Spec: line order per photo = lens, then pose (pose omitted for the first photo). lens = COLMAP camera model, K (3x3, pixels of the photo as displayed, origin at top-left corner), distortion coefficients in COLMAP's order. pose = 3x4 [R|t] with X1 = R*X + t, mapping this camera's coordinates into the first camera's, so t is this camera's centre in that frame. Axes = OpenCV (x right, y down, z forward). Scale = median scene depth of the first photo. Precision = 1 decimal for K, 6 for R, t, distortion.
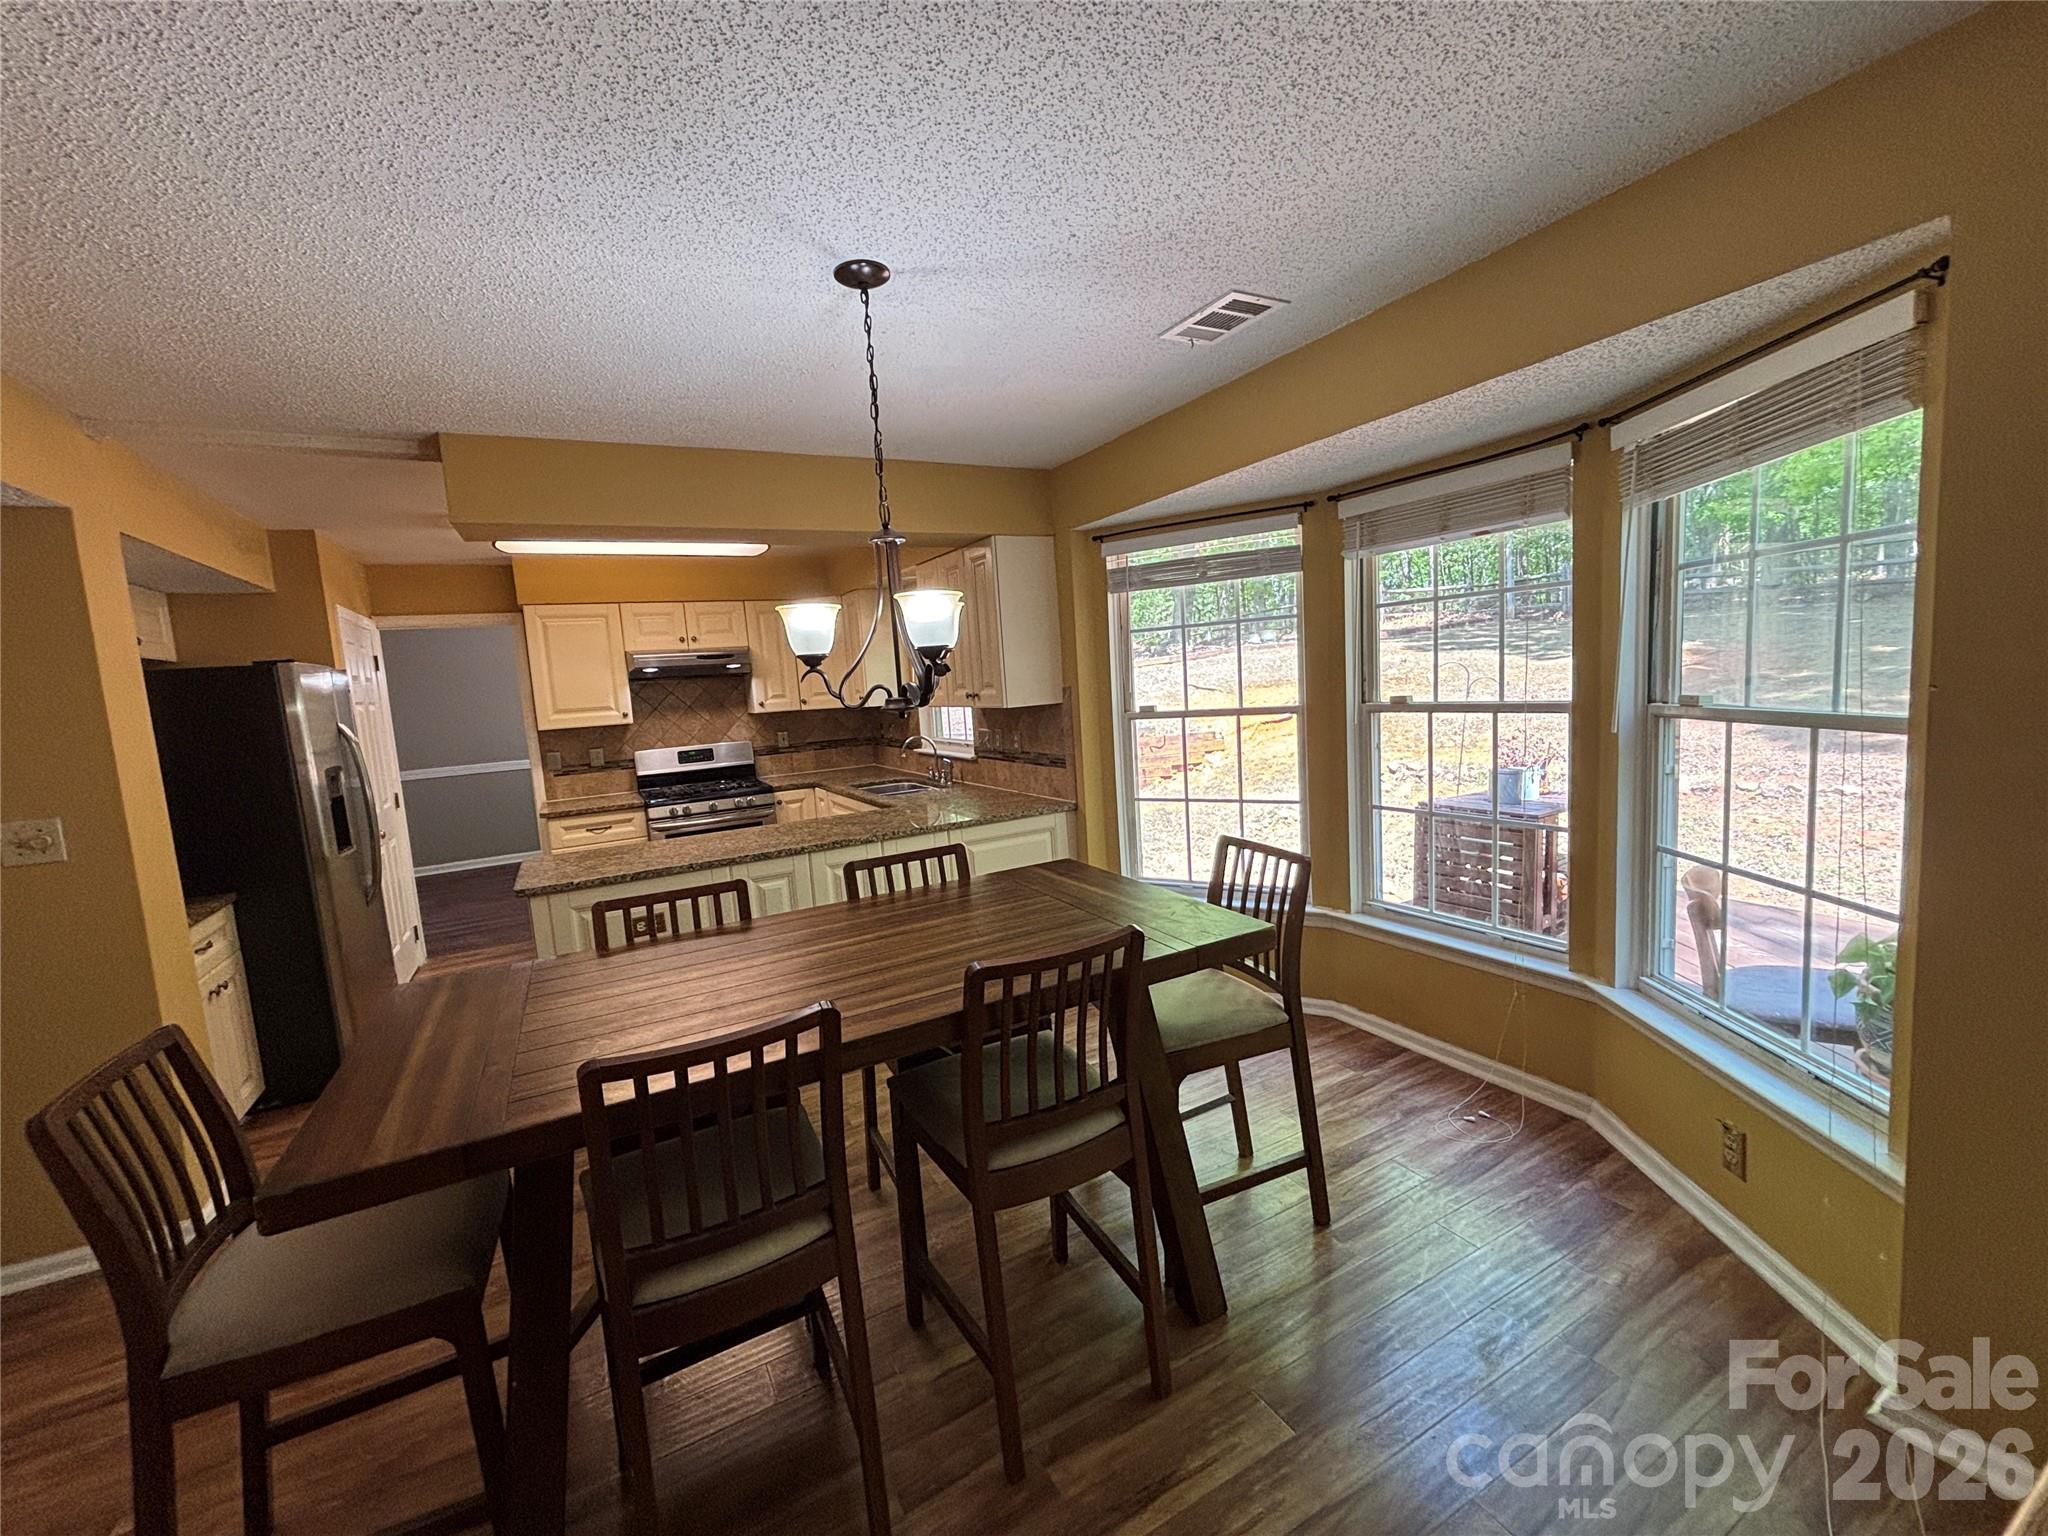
lens RADIAL K [[834.9, 0, 1023.3], [0, 834.9, 773.7], [0, 0, 1]] dist [0.011845, -0.008109]
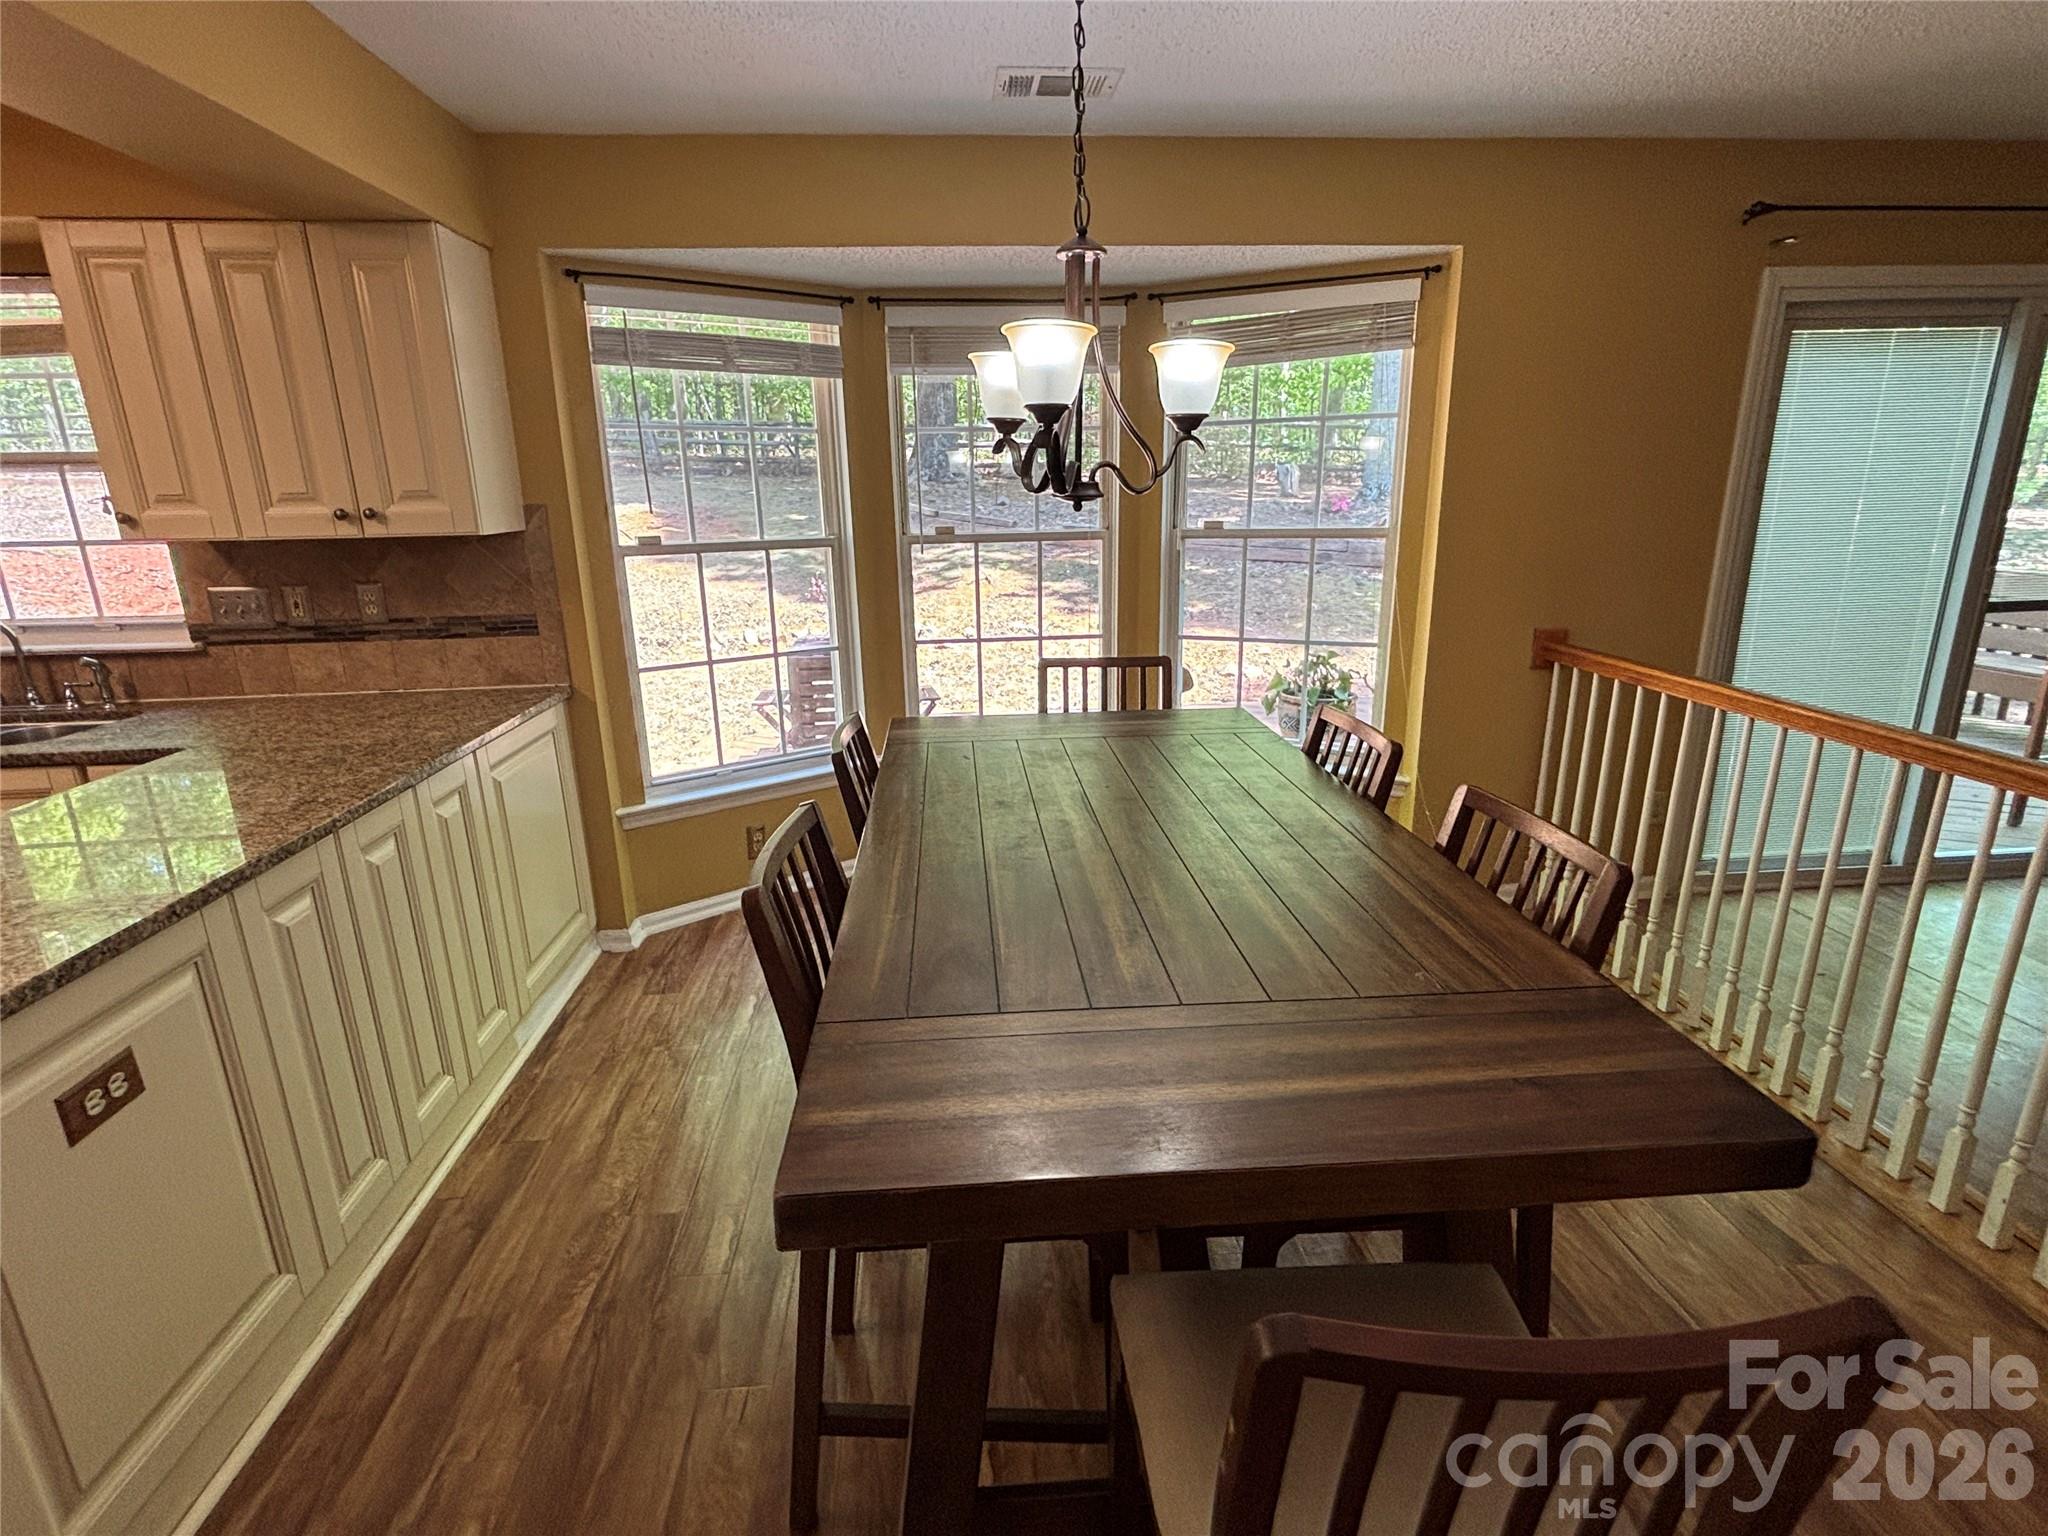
lens RADIAL K [[992.5, 0, 1025.0], [0, 992.5, 762.7], [0, 0, 1]] dist [-0.003669, 0.000656]
pose [[0.399103, -0.186511, 0.897736, -0.374775], [0.098482, 0.982149, 0.160267, 0.003740], [-0.911602, 0.024448, 0.410347, 0.255009]]
